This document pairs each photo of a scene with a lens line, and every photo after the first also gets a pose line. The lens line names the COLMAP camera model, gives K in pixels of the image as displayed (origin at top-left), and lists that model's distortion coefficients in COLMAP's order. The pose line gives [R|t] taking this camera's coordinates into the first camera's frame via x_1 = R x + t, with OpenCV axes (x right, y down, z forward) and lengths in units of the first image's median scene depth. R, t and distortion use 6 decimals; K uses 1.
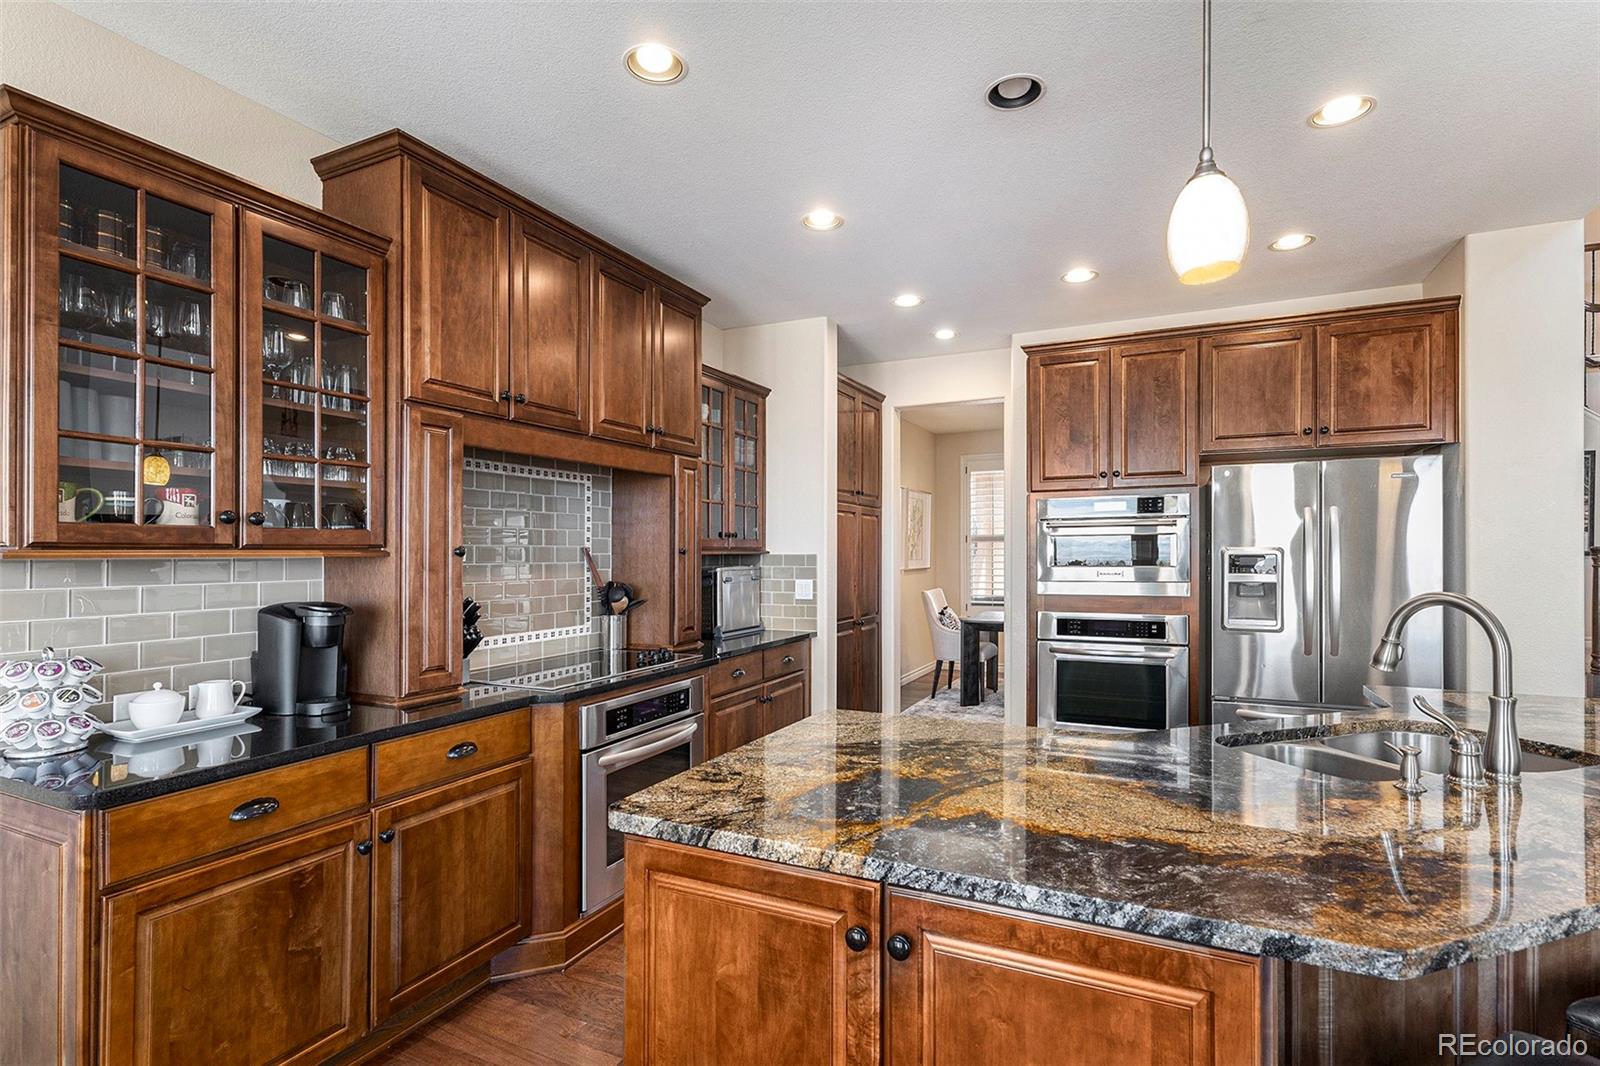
lens RADIAL K [[772.5, 0, 812.1], [0, 772.5, 540.2], [0, 0, 1]] dist [0.003221, 0.000392]
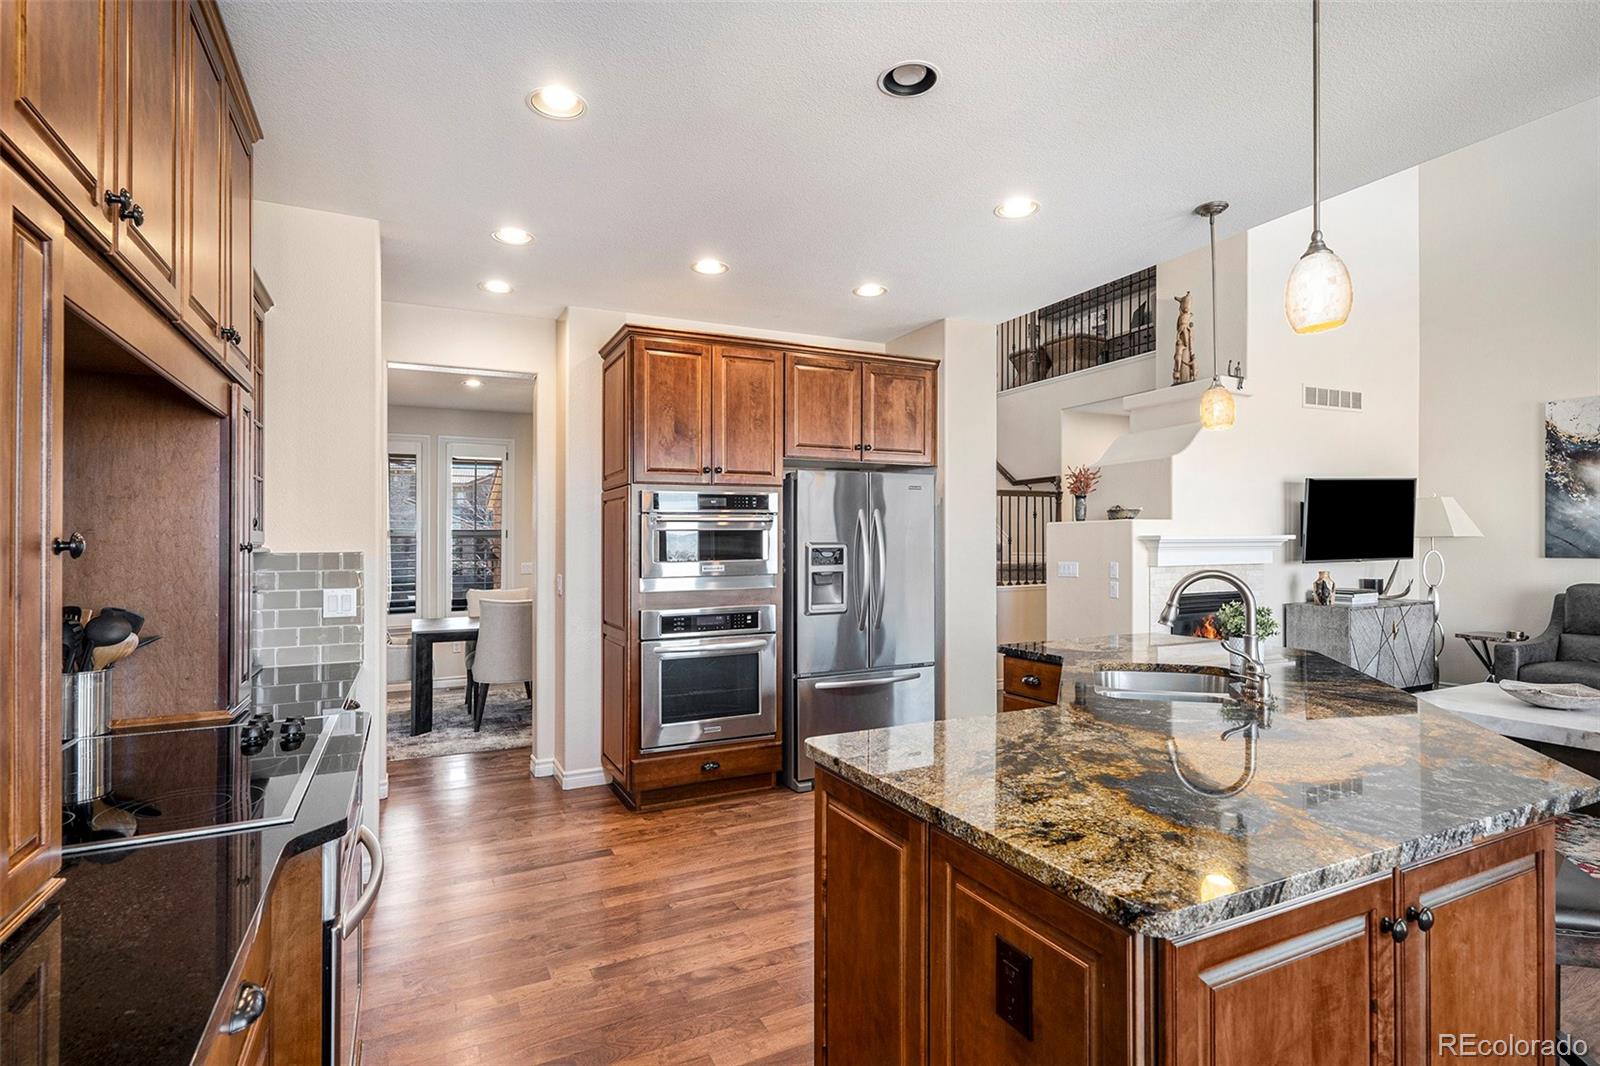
lens RADIAL K [[772.5, 0, 812.1], [0, 772.5, 540.2], [0, 0, 1]] dist [0.003221, 0.000392]
pose [[0.626154, 0.003101, 0.779693, -0.519229], [-0.004274, 0.999991, -0.000544, 0.010589], [-0.779688, -0.002991, 0.626161, 0.425045]]
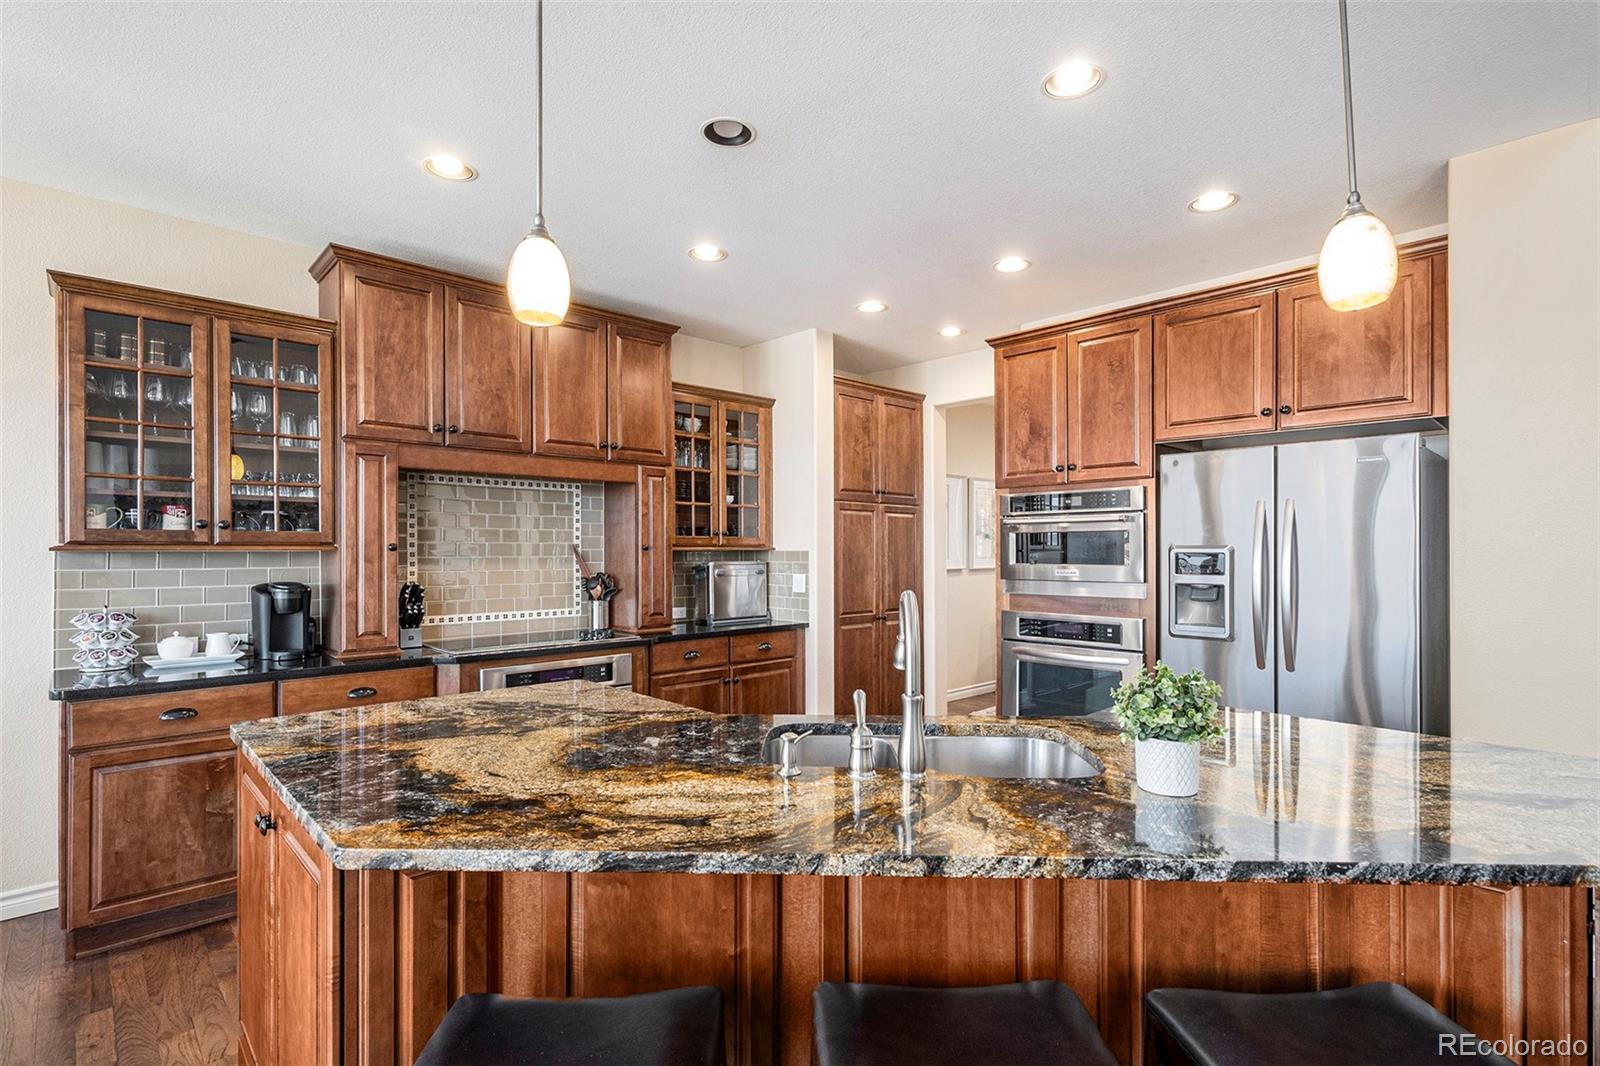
lens RADIAL K [[760.3, 0, 803.1], [0, 760.3, 539.9], [0, 0, 1]] dist [0.003789, 0.000825]
pose [[0.934712, -0.000614, -0.355405, 0.667344], [0.002155, 0.999990, 0.003940, -0.001641], [0.355399, -0.004449, 0.934704, 0.018404]]
